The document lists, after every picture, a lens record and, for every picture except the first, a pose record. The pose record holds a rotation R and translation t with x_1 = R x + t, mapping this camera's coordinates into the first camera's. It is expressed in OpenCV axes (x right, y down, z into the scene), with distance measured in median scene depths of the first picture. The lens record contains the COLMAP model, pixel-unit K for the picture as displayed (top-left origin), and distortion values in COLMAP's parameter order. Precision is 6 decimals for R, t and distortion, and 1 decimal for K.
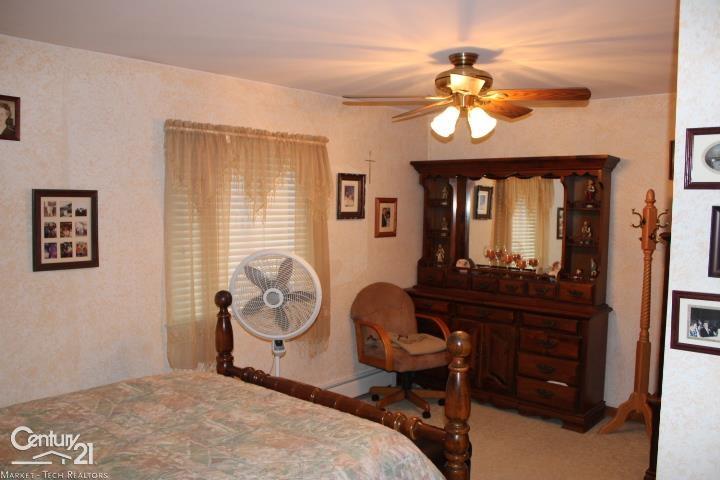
lens RADIAL K [[612.5, 0, 355.9], [0, 612.5, 240.8], [0, 0, 1]] dist [-0.018164, -0.006790]
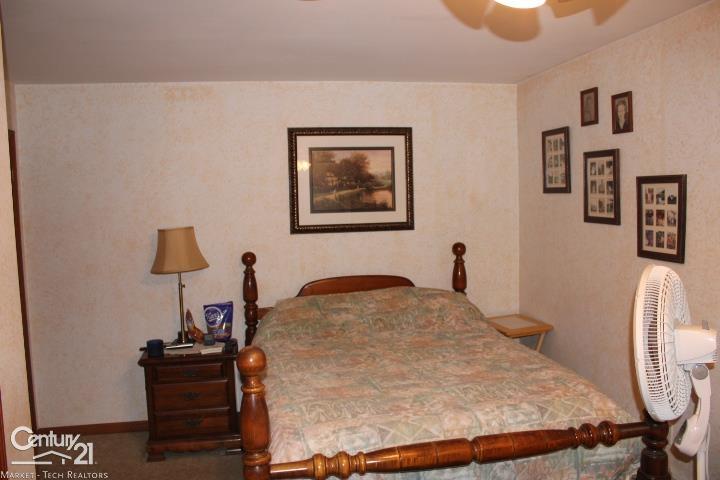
lens RADIAL K [[612.5, 0, 355.7], [0, 612.5, 238.6], [0, 0, 1]] dist [-0.018164, -0.006790]
pose [[-0.611734, 0.072924, -0.787695, 0.561511], [-0.022071, 0.993781, 0.109143, -0.079643], [0.790756, 0.084152, -0.606320, 1.209361]]
